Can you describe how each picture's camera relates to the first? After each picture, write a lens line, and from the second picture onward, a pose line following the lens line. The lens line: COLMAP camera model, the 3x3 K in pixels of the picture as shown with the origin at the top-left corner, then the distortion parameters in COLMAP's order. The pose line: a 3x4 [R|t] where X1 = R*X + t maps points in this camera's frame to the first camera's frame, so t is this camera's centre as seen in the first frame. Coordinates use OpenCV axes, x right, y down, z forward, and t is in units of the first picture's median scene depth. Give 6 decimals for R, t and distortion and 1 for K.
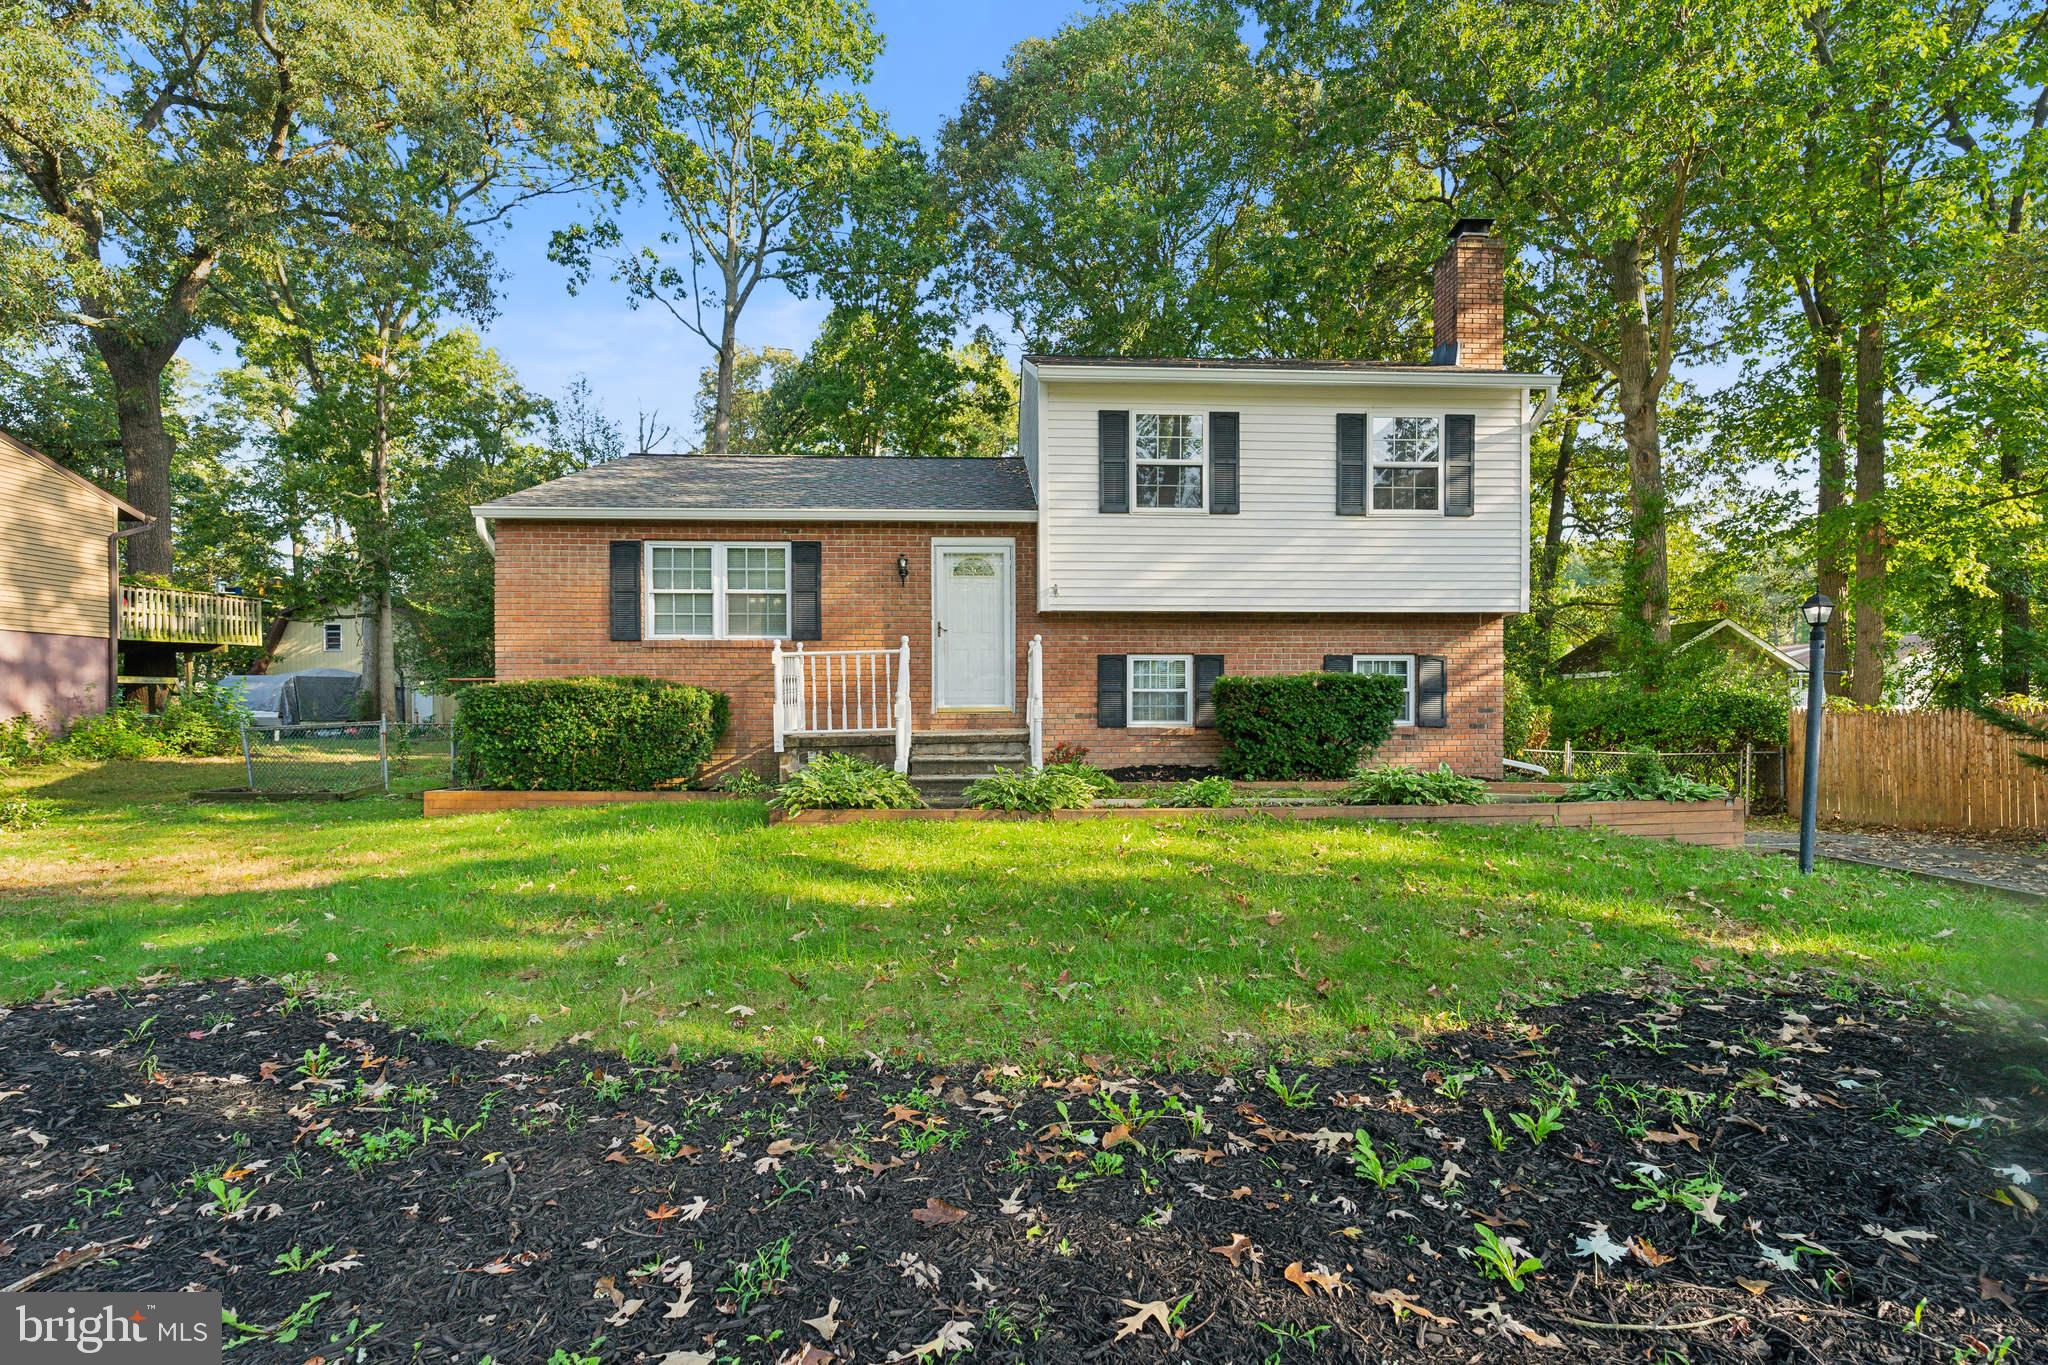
lens RADIAL K [[847.4, 0, 1022.6], [0, 847.4, 729.5], [0, 0, 1]] dist [0.003581, -0.002204]
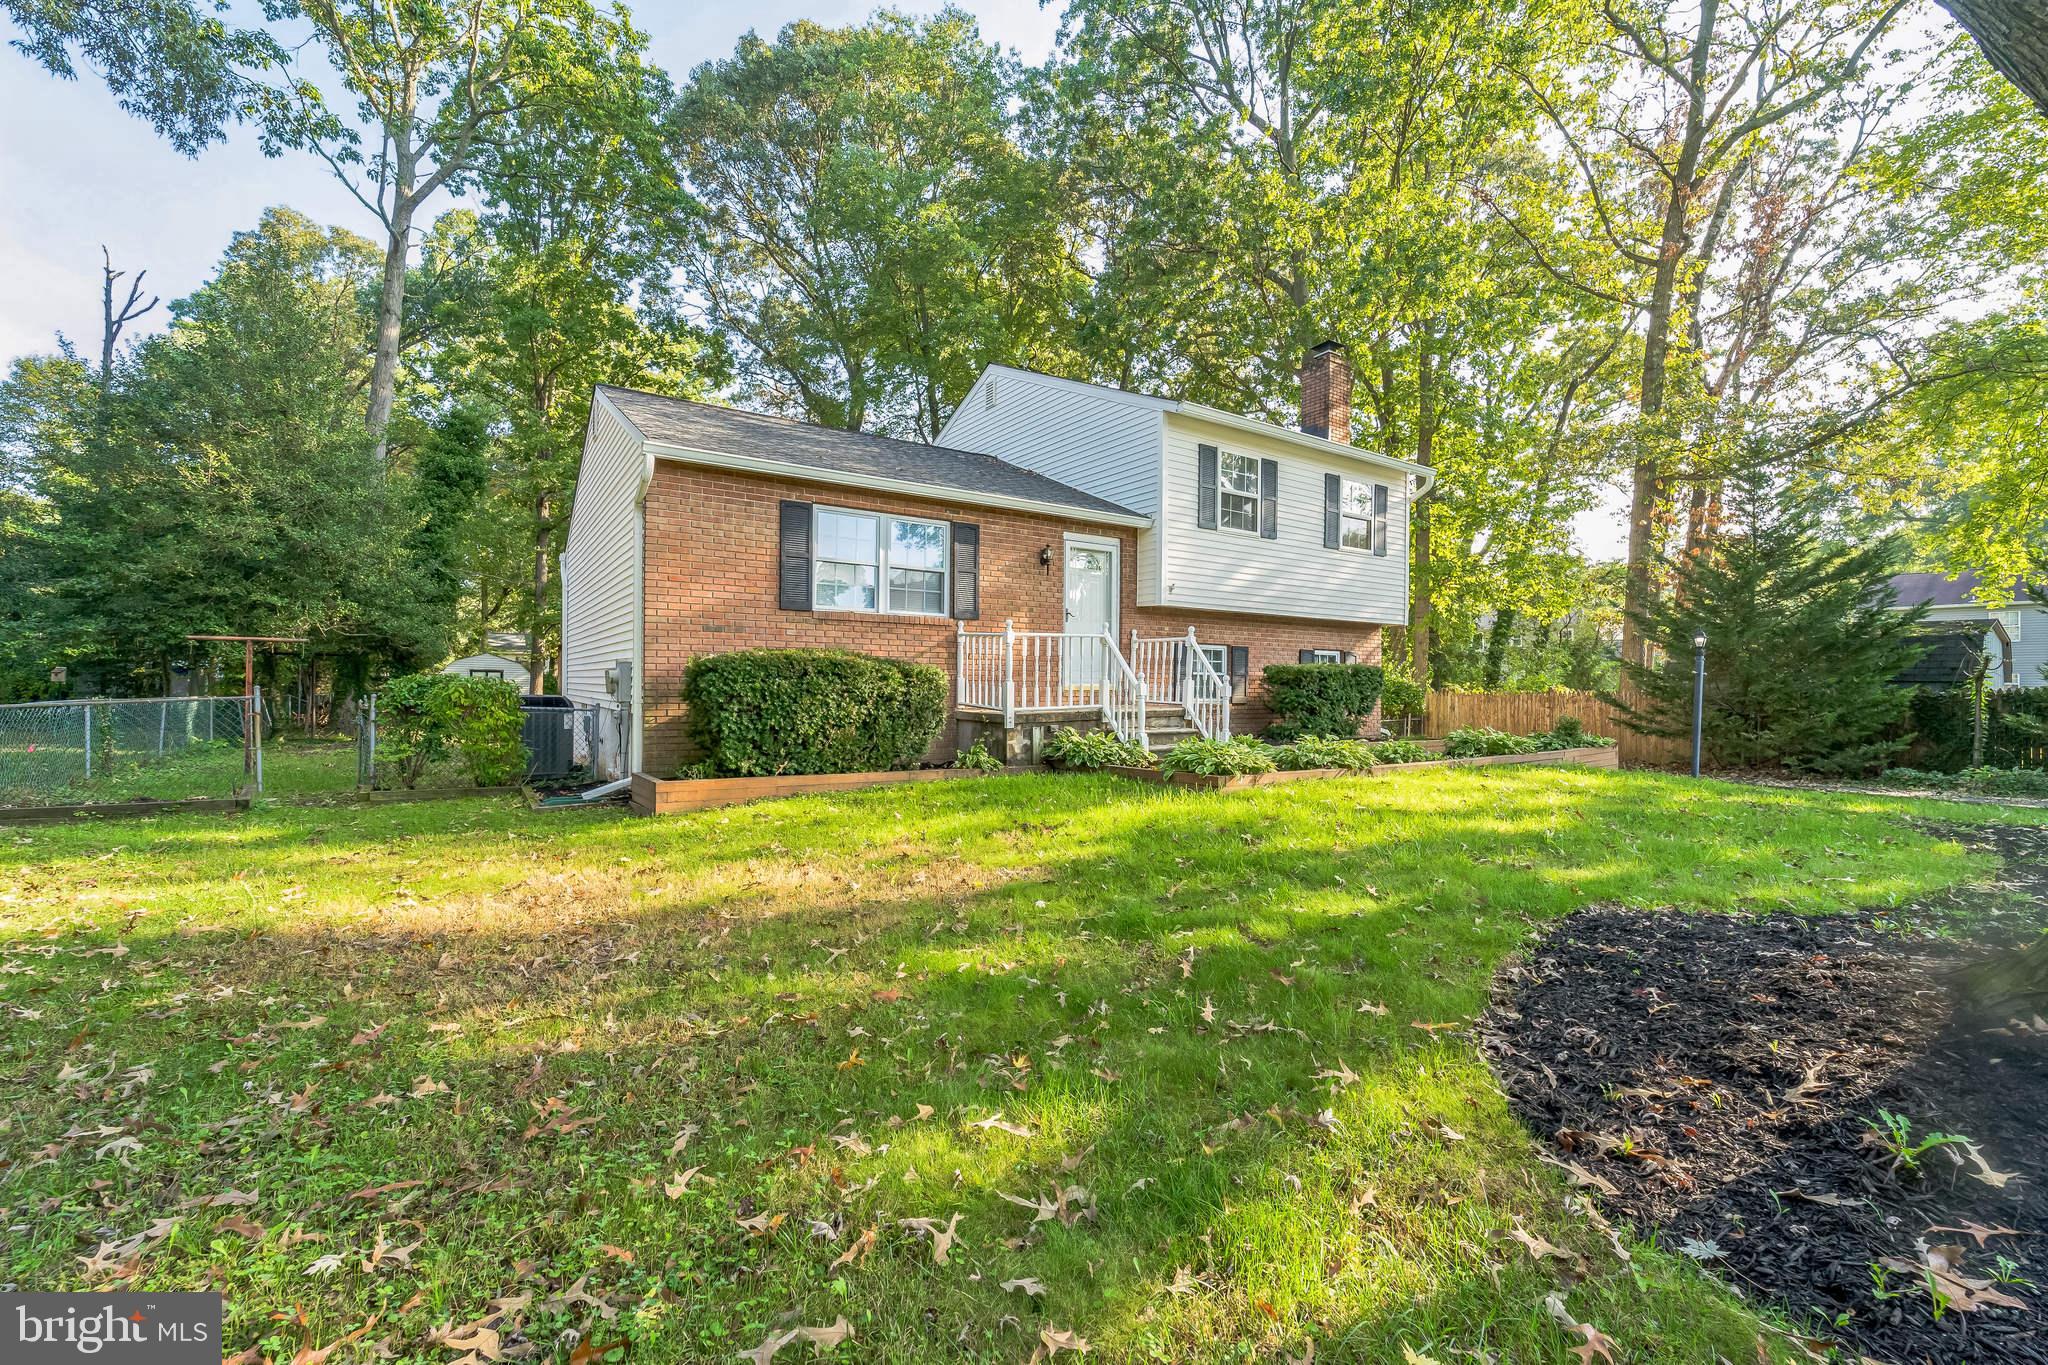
lens RADIAL K [[847.4, 0, 1023.8], [0, 847.4, 686.5], [0, 0, 1]] dist [0.003581, -0.002204]
pose [[0.861171, 0.010344, 0.508210, -0.715626], [0.005387, 0.999551, -0.029472, 0.005360], [-0.508287, 0.028118, 0.860729, 0.090859]]
